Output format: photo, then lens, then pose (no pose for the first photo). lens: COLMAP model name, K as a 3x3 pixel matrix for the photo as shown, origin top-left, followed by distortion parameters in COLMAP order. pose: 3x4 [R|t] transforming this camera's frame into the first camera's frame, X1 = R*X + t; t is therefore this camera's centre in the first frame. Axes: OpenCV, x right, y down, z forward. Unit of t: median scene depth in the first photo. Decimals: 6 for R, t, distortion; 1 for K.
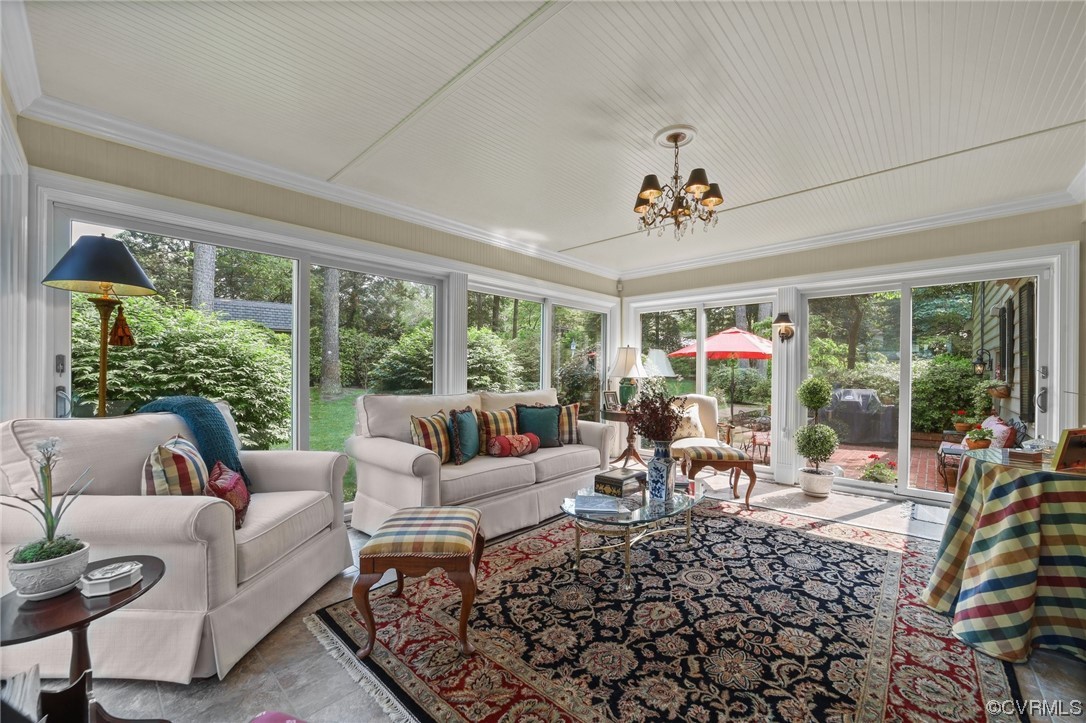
lens RADIAL K [[419.9, 0, 548.6], [0, 419.9, 364.7], [0, 0, 1]] dist [-0.034565, 0.007374]
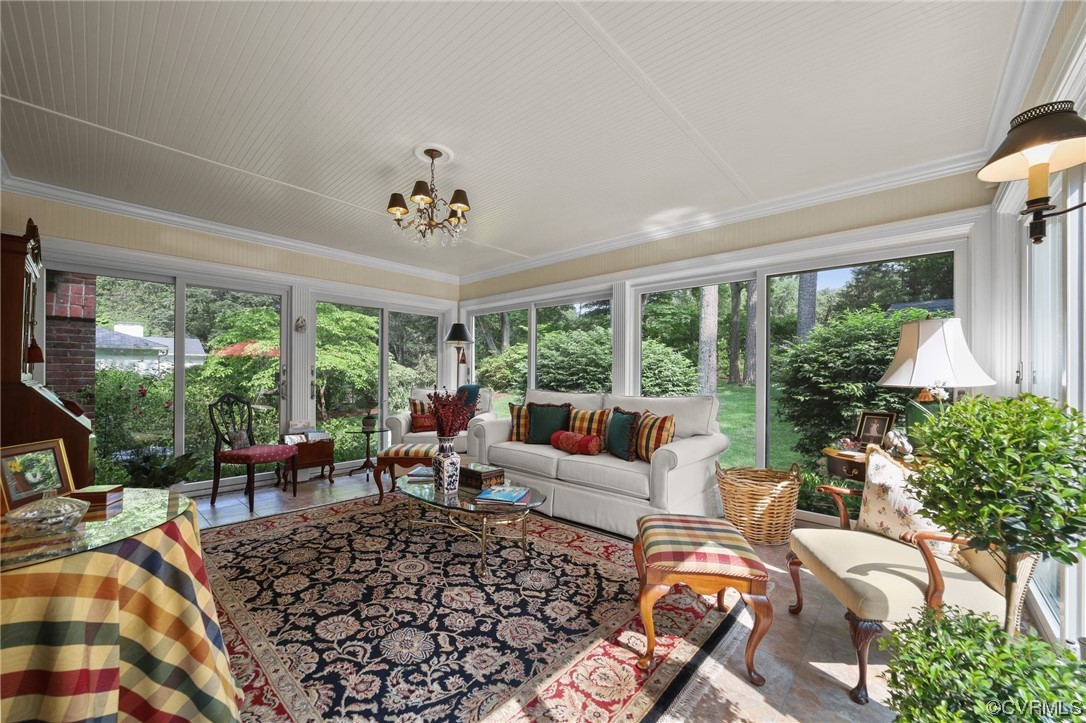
lens RADIAL K [[423.4, 0, 544.6], [0, 423.4, 370.7], [0, 0, 1]] dist [-0.035274, 0.007297]
pose [[0.012119, -0.016566, -0.999789, 1.400671], [0.008736, 0.999826, -0.016461, 0.040213], [0.999888, -0.008535, 0.012262, 1.302927]]
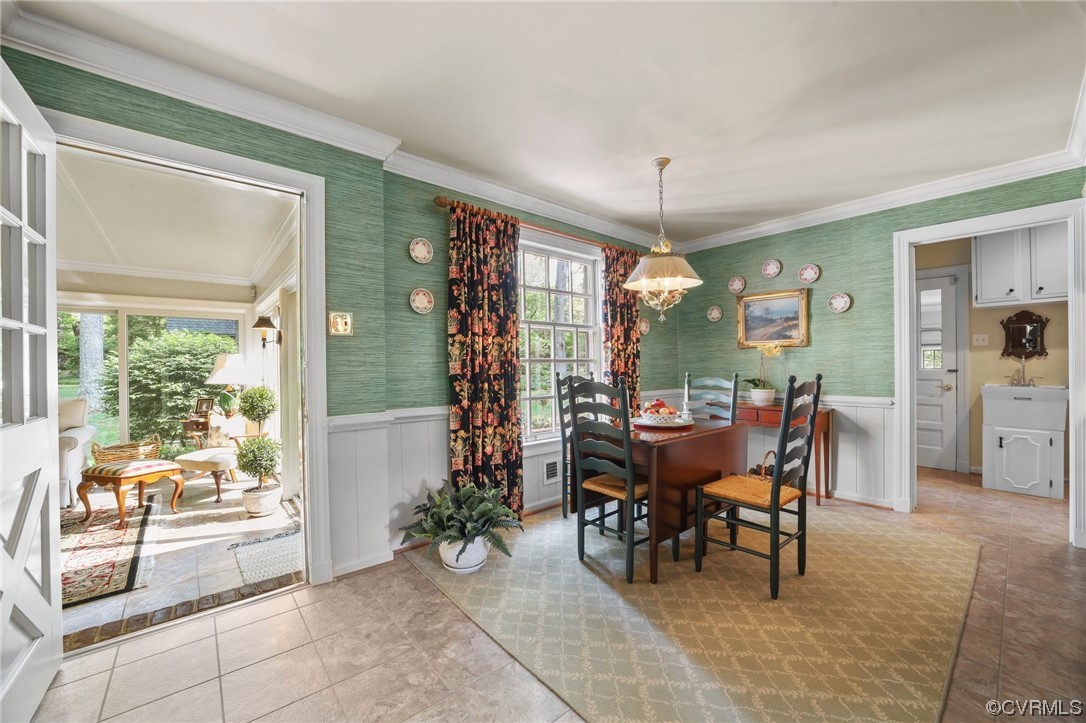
lens RADIAL K [[423.4, 0, 544.6], [0, 423.4, 370.7], [0, 0, 1]] dist [-0.035274, 0.007297]
pose [[0.992832, -0.019879, -0.117855, 2.311373], [0.022667, 0.999493, 0.022371, -0.012369], [0.117351, -0.024882, 0.992779, 0.273349]]
